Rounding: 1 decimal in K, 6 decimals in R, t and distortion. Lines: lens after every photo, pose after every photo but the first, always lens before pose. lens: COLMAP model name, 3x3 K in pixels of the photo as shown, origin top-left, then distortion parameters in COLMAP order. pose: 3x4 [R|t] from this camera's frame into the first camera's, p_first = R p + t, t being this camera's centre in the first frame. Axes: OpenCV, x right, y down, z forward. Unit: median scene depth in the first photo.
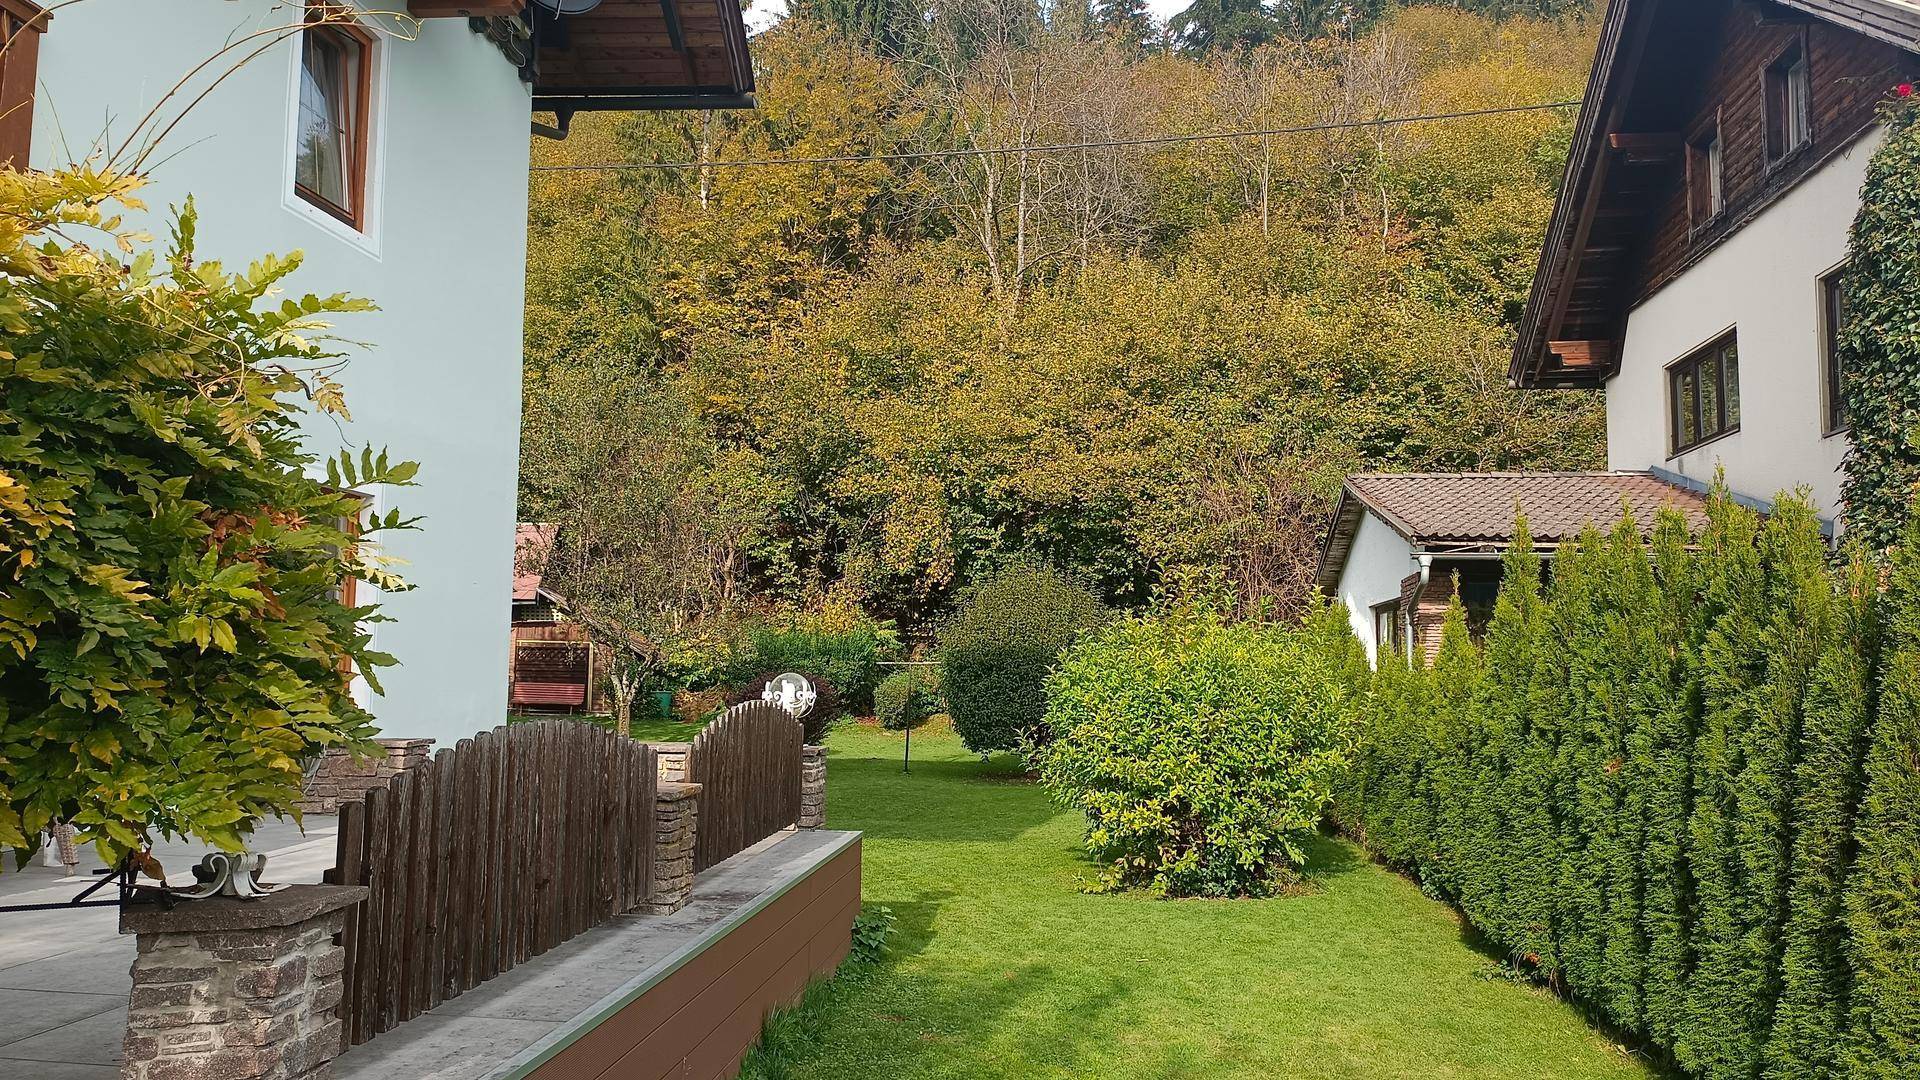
lens RADIAL K [[1436.1, 0, 945.0], [0, 1436.1, 543.9], [0, 0, 1]] dist [0.040946, -0.003317]
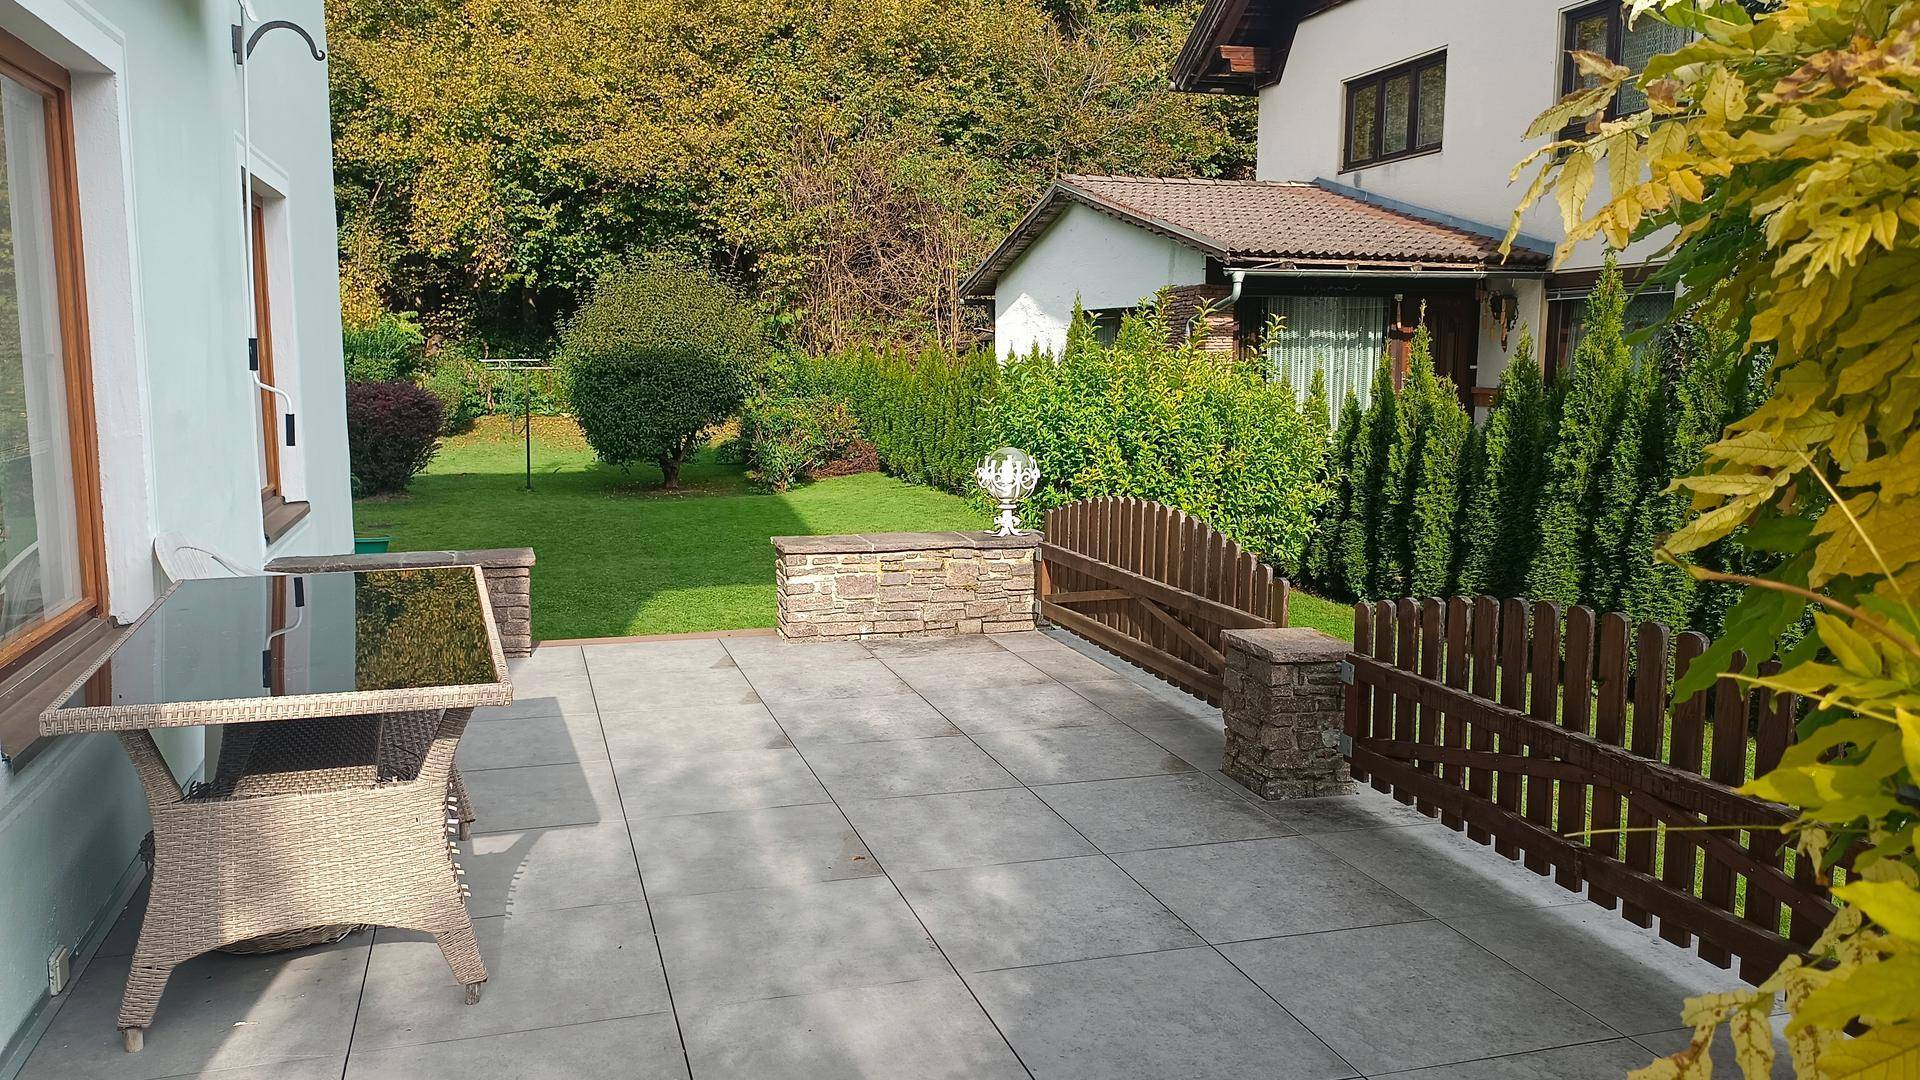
lens RADIAL K [[1436.1, 0, 957.3], [0, 1436.1, 543.3], [0, 0, 1]] dist [0.040946, -0.003317]
pose [[0.910131, -0.067747, 0.408745, -0.119716], [-0.025389, 0.975568, 0.218225, -0.009473], [-0.413543, -0.208991, 0.886175, 0.064226]]
